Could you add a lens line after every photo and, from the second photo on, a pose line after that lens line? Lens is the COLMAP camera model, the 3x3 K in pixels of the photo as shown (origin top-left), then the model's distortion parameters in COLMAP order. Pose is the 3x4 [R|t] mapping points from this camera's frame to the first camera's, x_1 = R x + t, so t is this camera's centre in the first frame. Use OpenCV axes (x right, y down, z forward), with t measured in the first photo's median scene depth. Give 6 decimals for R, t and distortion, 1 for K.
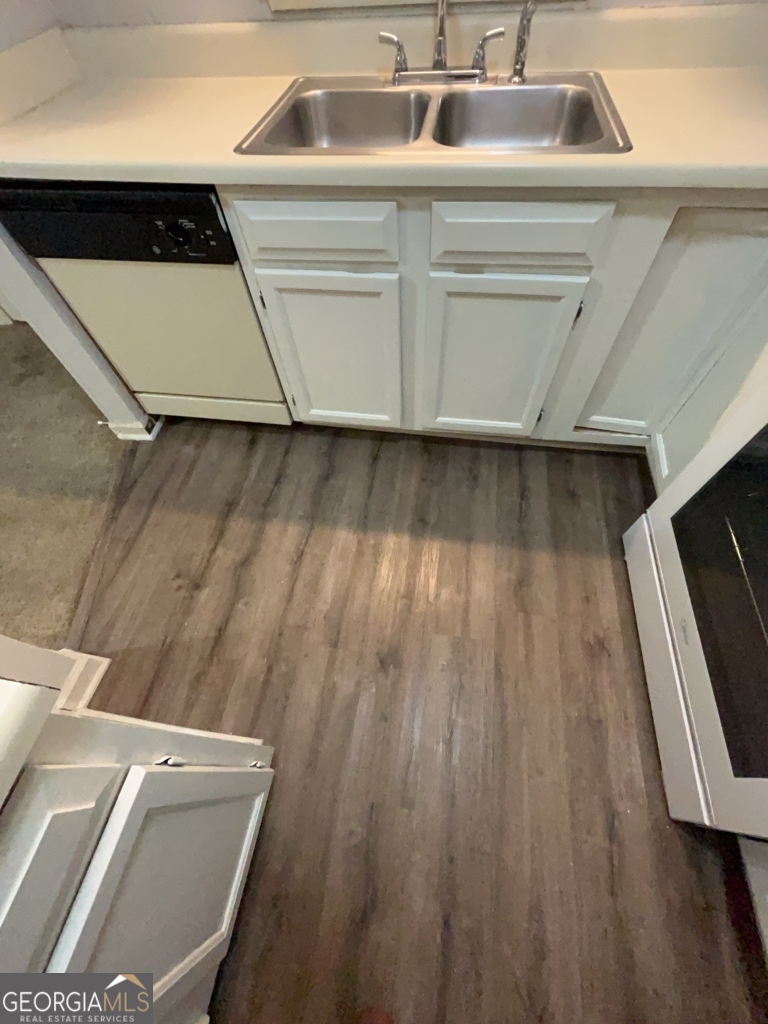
lens RADIAL K [[409.0, 0, 385.4], [0, 409.0, 508.8], [0, 0, 1]] dist [-0.002451, 0.000109]
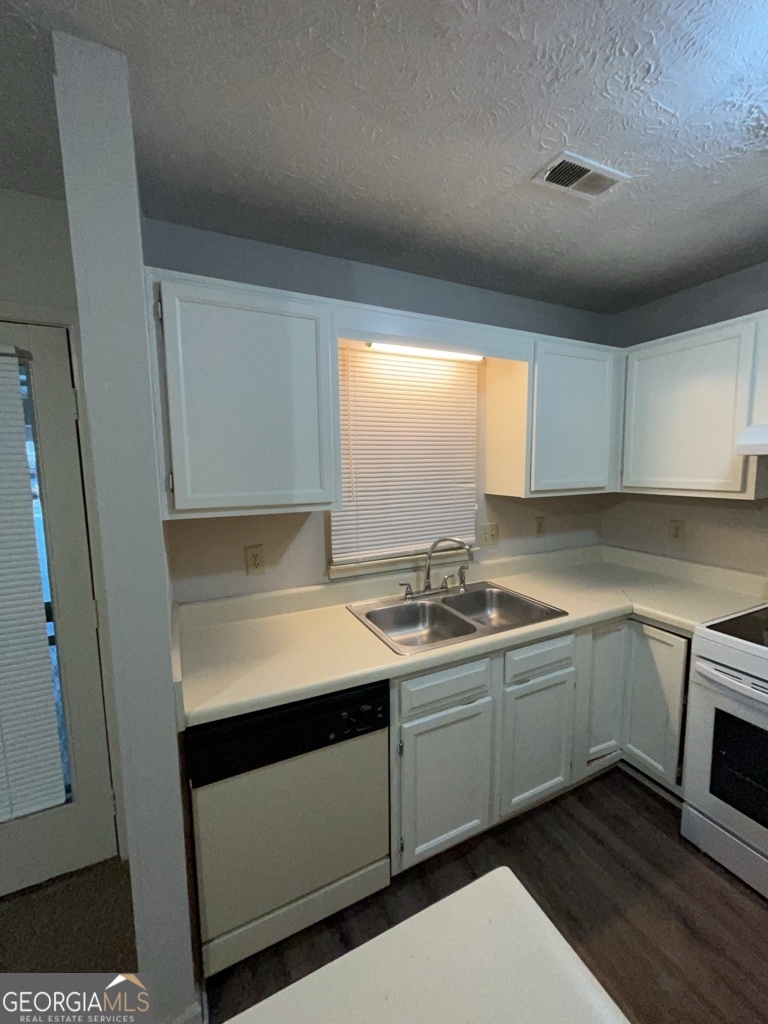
lens RADIAL K [[409.0, 0, 385.4], [0, 409.0, 508.8], [0, 0, 1]] dist [-0.002451, 0.000109]
pose [[0.827483, -0.034184, 0.560449, -1.025874], [0.465835, 0.599059, -0.651250, -0.168335], [-0.313480, 0.799975, 0.511635, -0.193493]]
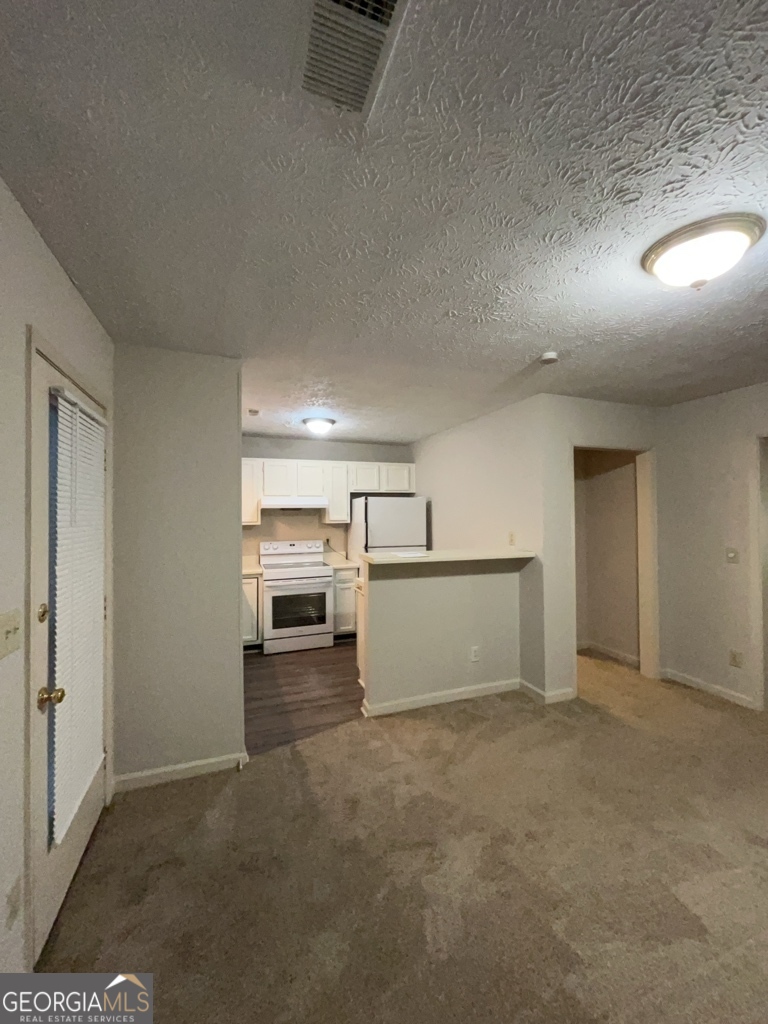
lens RADIAL K [[409.0, 0, 385.4], [0, 409.0, 508.8], [0, 0, 1]] dist [-0.002451, 0.000109]
pose [[-0.490243, 0.055625, 0.869809, -3.342907], [0.753407, 0.528809, 0.390818, -1.309186], [-0.438223, 0.846916, -0.301153, 0.703837]]
